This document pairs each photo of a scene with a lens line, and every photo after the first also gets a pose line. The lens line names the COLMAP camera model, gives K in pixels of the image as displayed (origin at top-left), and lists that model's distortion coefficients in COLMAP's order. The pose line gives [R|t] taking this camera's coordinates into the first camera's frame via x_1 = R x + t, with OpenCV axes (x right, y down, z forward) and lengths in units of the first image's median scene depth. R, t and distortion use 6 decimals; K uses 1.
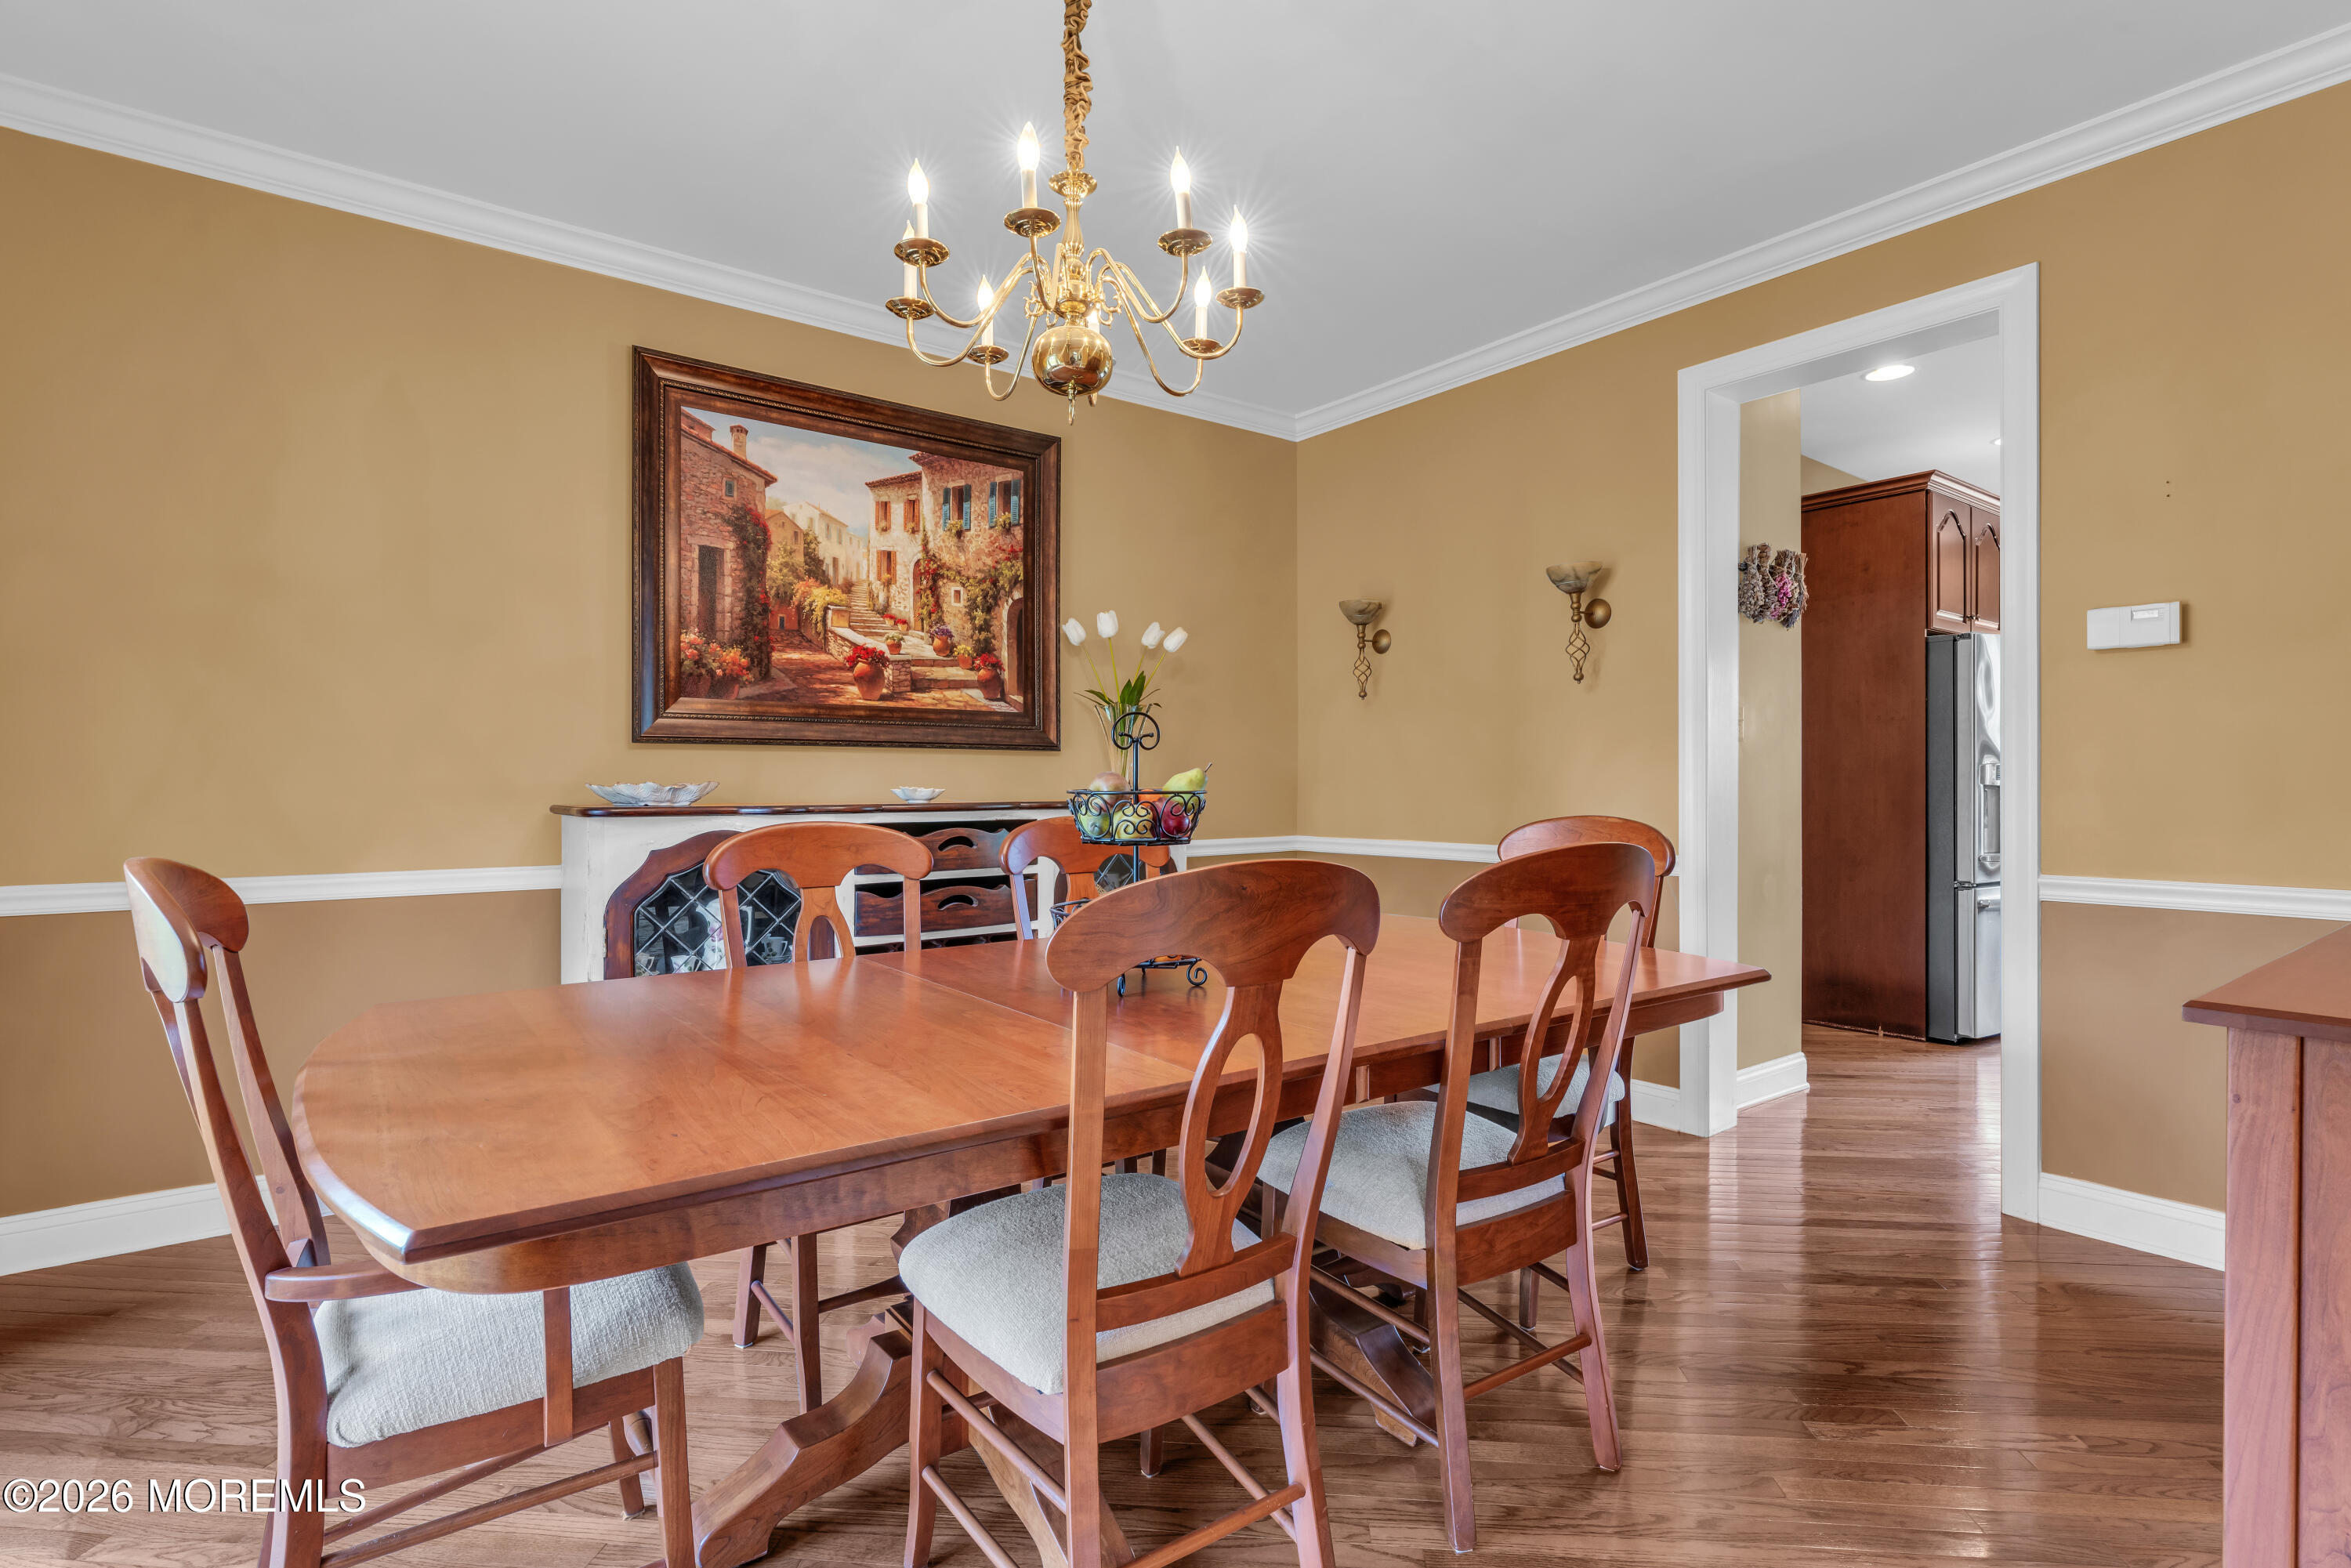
lens RADIAL K [[1172.7, 0, 1166.5], [0, 1172.7, 793.0], [0, 0, 1]] dist [-0.001571, 0.000669]
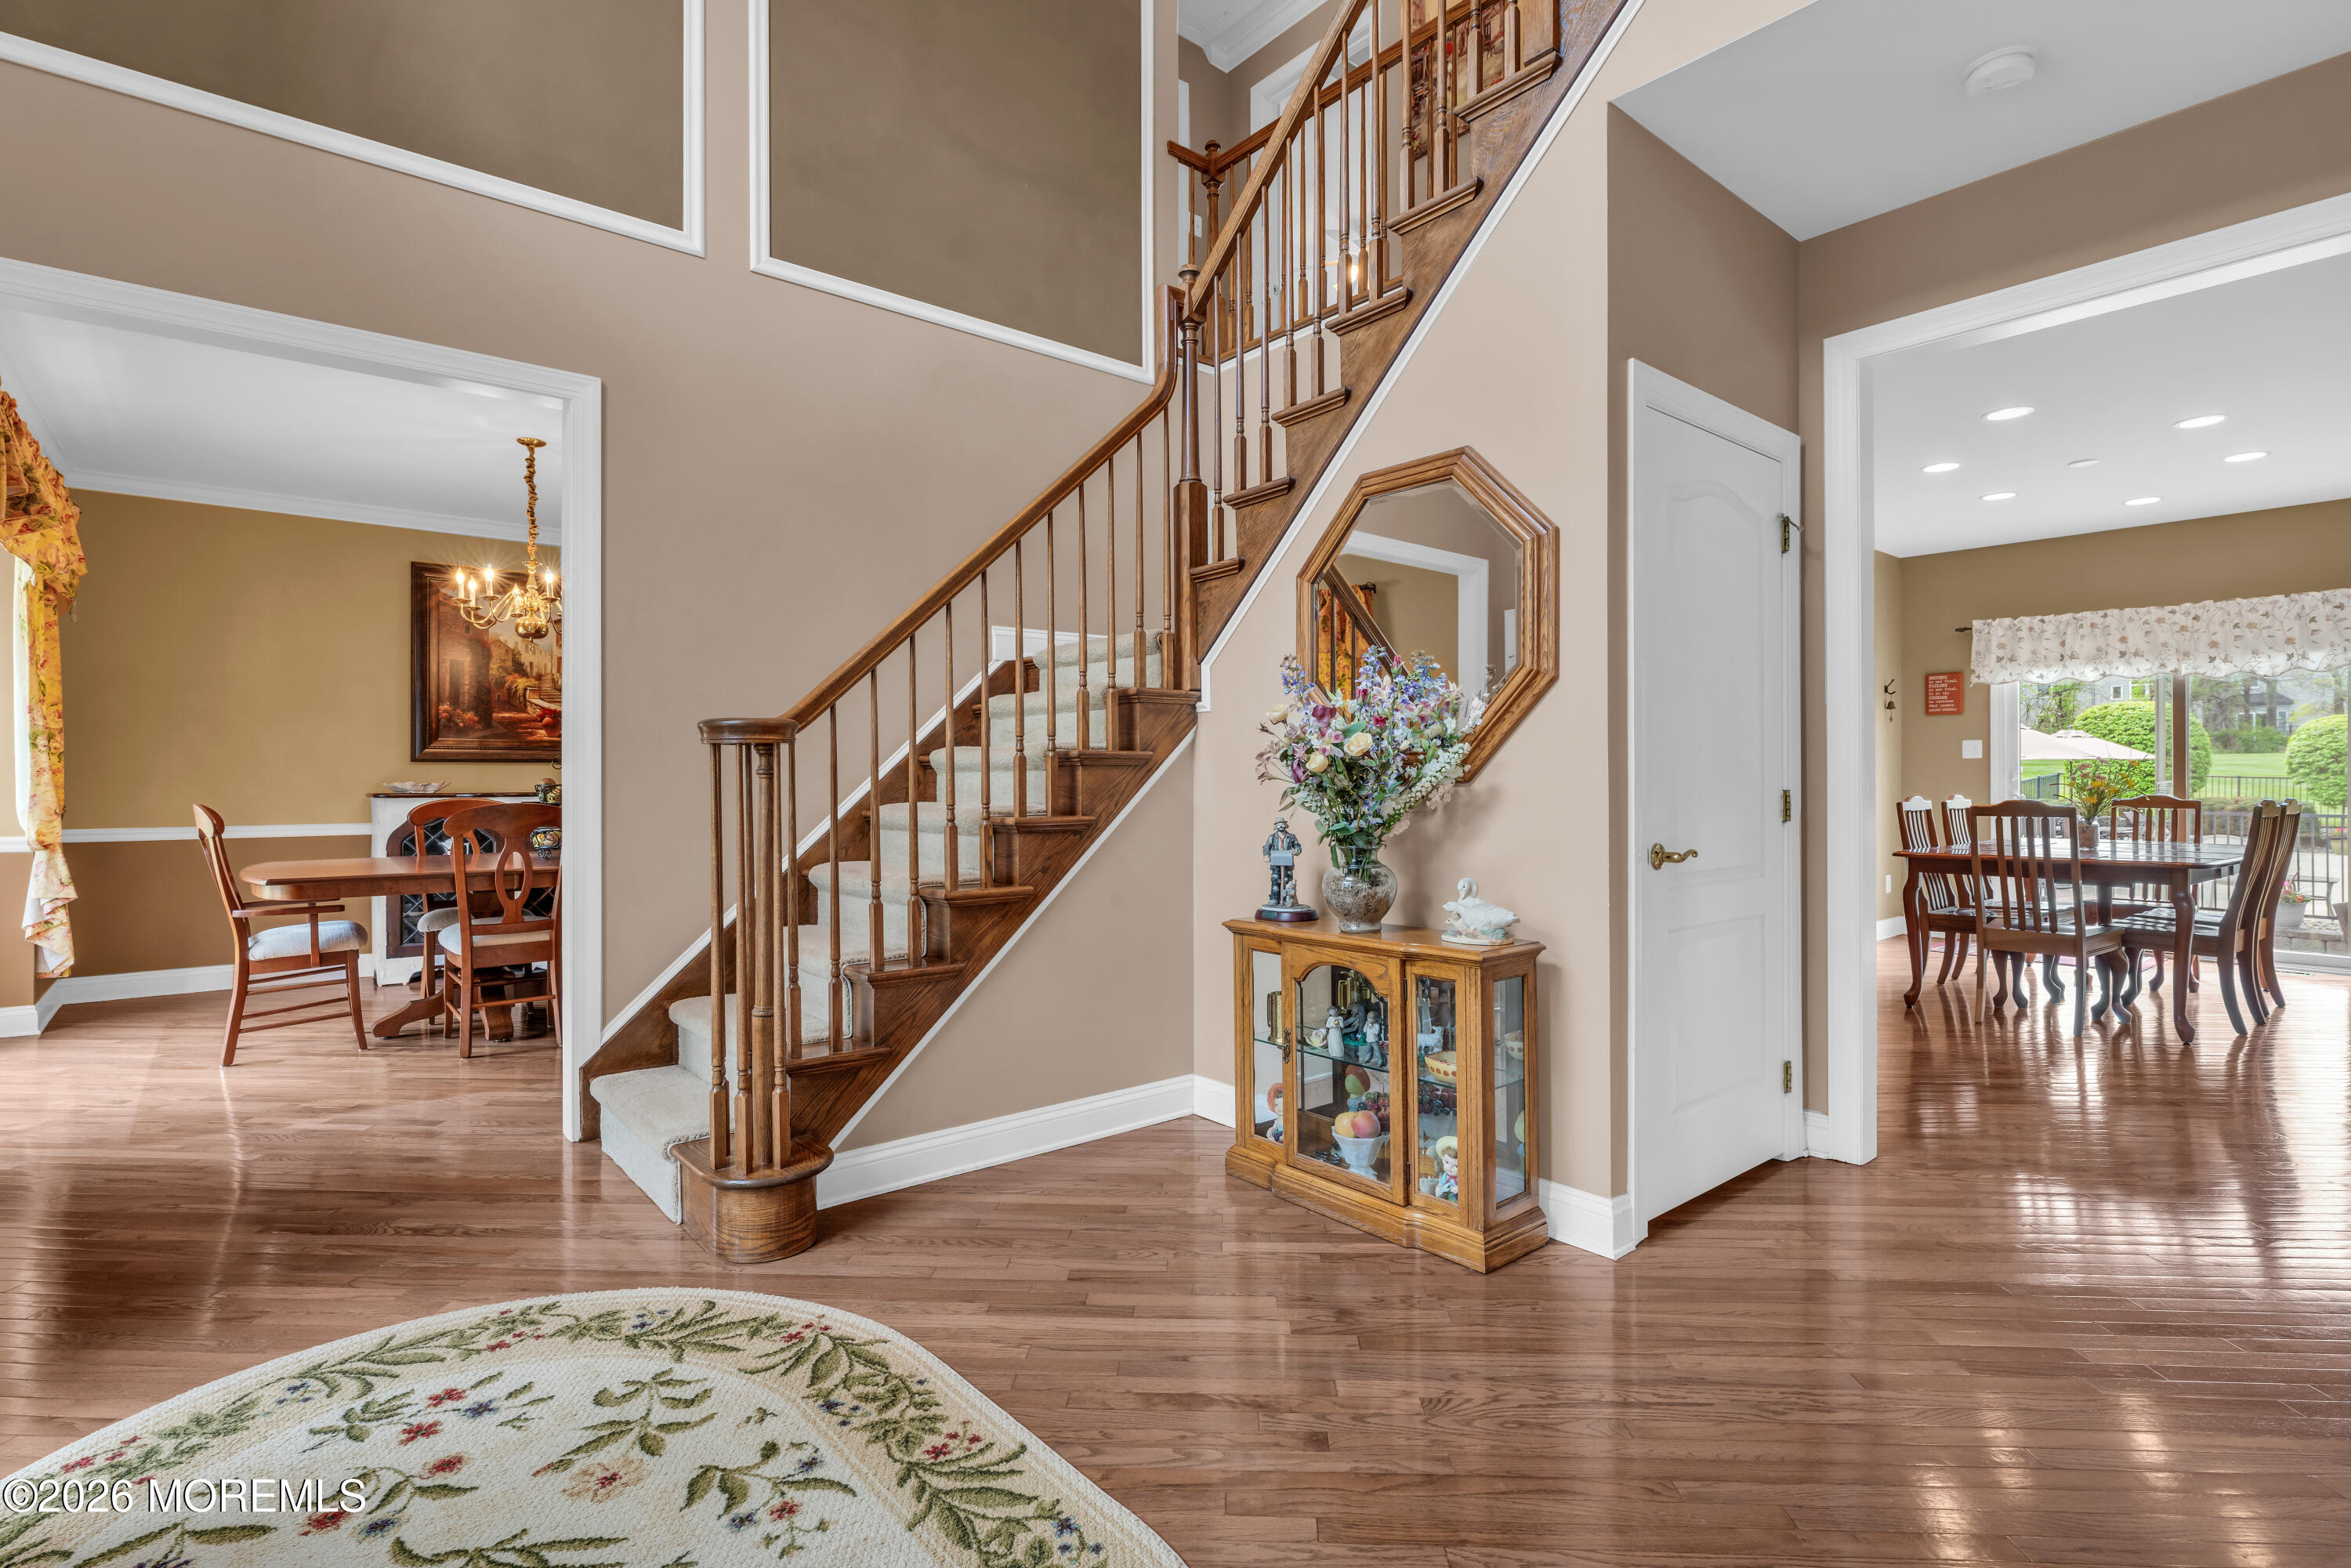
lens RADIAL K [[1142.9, 0, 1147.5], [0, 1142.9, 780.0], [0, 0, 1]] dist [-0.000292, 0.000257]
pose [[0.999229, -0.000954, 0.039243, 0.663967], [0.001182, 0.999983, -0.005779, 0.000961], [-0.039237, 0.005821, 0.999213, -0.913284]]
